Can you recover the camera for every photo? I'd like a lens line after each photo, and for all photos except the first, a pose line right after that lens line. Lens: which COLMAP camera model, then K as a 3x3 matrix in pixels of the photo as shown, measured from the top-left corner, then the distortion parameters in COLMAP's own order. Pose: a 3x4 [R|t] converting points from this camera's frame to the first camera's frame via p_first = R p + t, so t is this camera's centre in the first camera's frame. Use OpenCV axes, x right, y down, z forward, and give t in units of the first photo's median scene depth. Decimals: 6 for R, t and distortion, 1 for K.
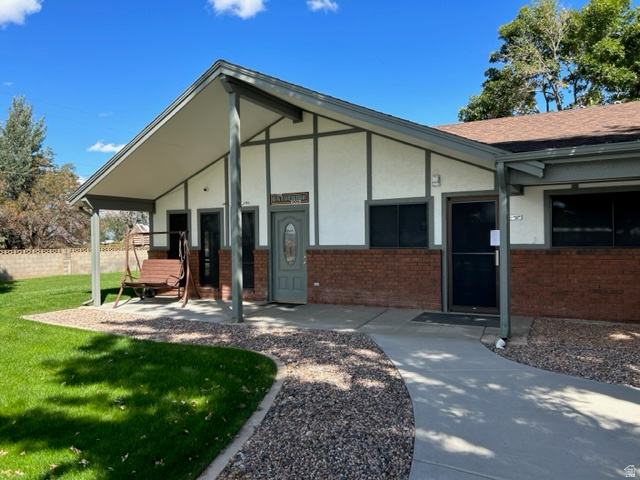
lens RADIAL K [[483.1, 0, 319.7], [0, 483.1, 240.8], [0, 0, 1]] dist [0.015206, -0.006939]
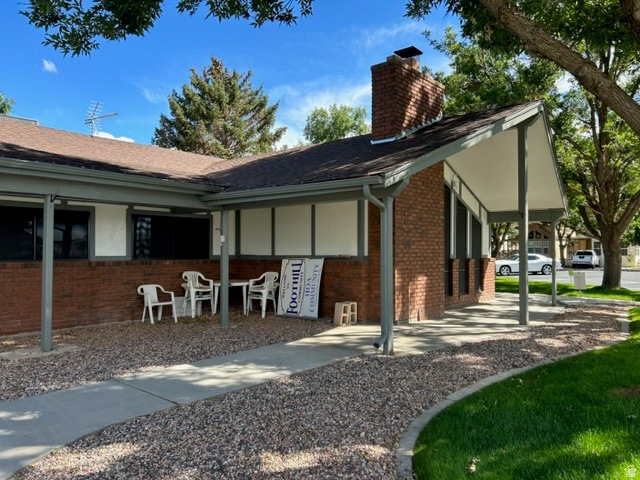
lens RADIAL K [[483.1, 0, 321.1], [0, 483.1, 237.1], [0, 0, 1]] dist [0.015206, -0.006939]
pose [[0.222196, 0.041639, 0.974113, -0.748989], [-0.006120, 0.999128, -0.041313, 0.008964], [-0.974983, 0.003218, 0.222257, 0.412823]]
